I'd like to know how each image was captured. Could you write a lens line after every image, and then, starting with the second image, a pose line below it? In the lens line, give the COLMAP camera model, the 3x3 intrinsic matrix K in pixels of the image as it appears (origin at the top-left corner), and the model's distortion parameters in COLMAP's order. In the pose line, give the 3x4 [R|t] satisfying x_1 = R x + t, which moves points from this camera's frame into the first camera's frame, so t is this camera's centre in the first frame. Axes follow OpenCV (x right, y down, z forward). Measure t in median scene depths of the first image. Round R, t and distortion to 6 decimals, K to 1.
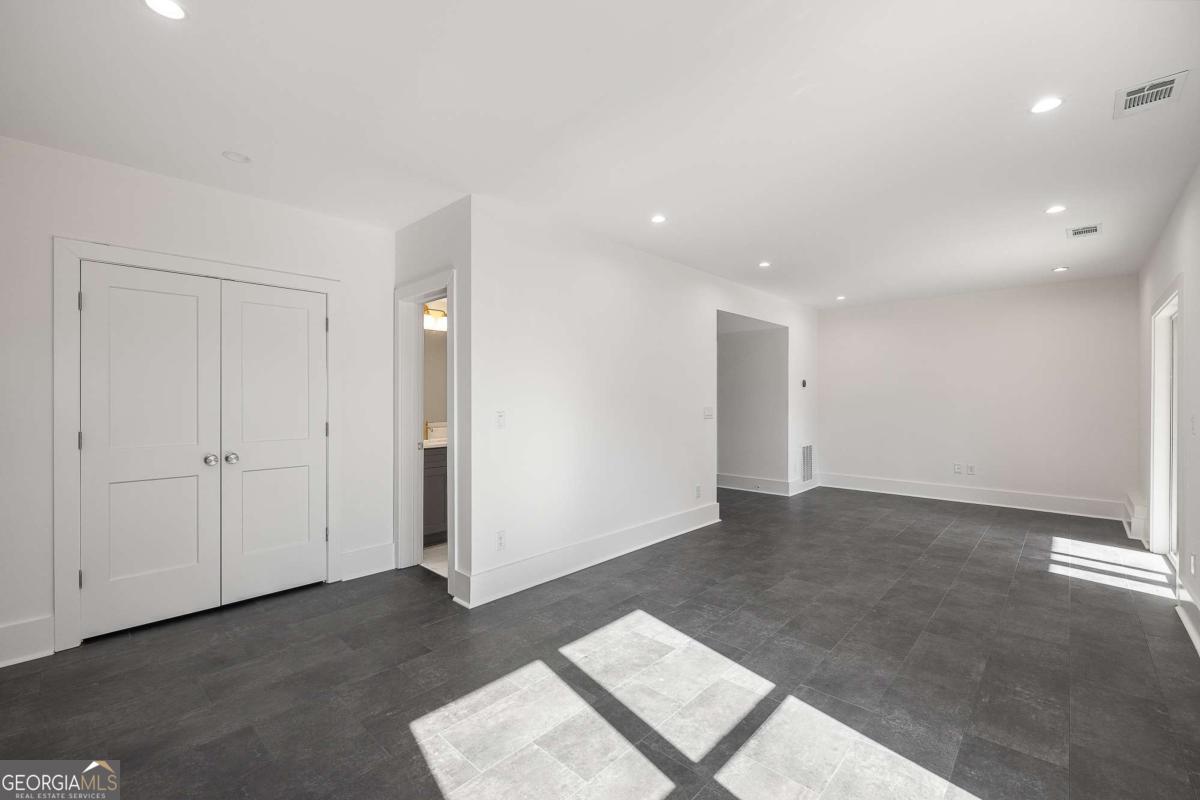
lens RADIAL K [[506.7, 0, 598.6], [0, 506.7, 398.1], [0, 0, 1]] dist [-0.002237, 0.000096]
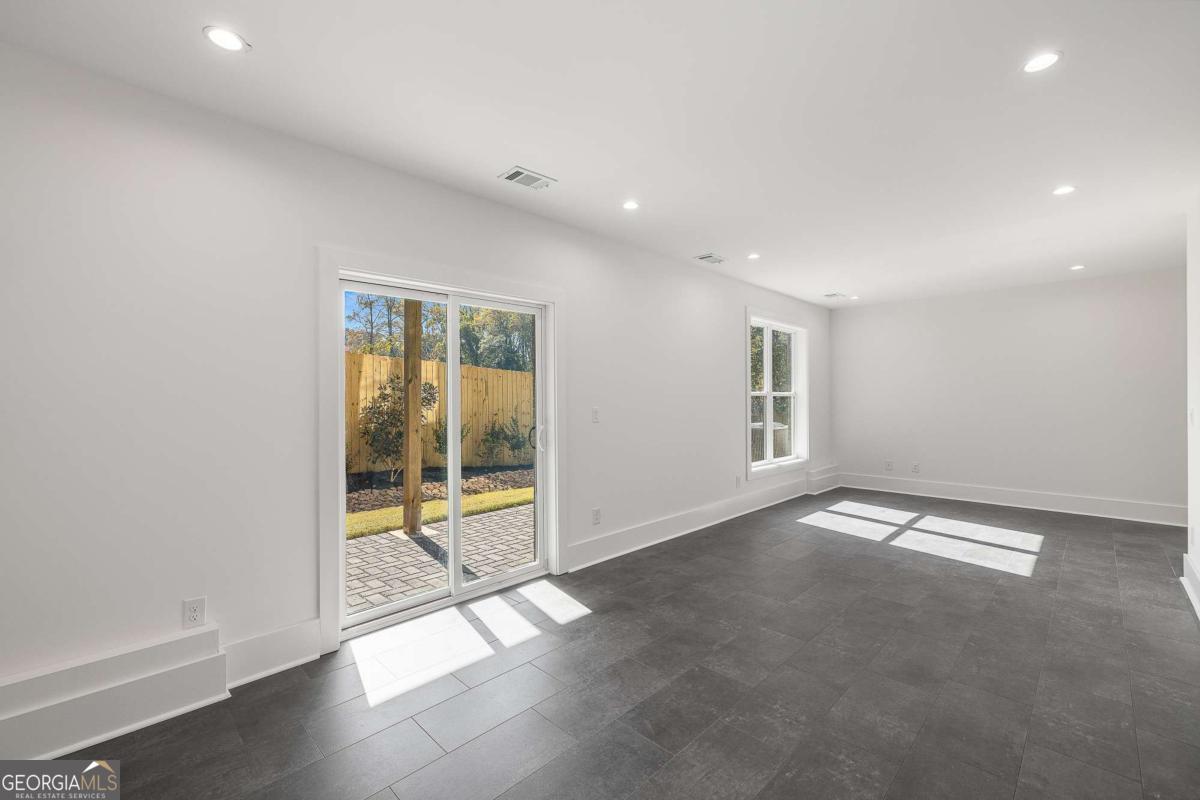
lens RADIAL K [[506.7, 0, 601.0], [0, 506.7, 398.0], [0, 0, 1]] dist [-0.002237, 0.000096]
pose [[-0.999719, 0.003026, 0.023520, 0.915093], [0.003182, 0.999973, 0.006600, -0.004559], [-0.023499, 0.006673, -0.999702, 1.929637]]
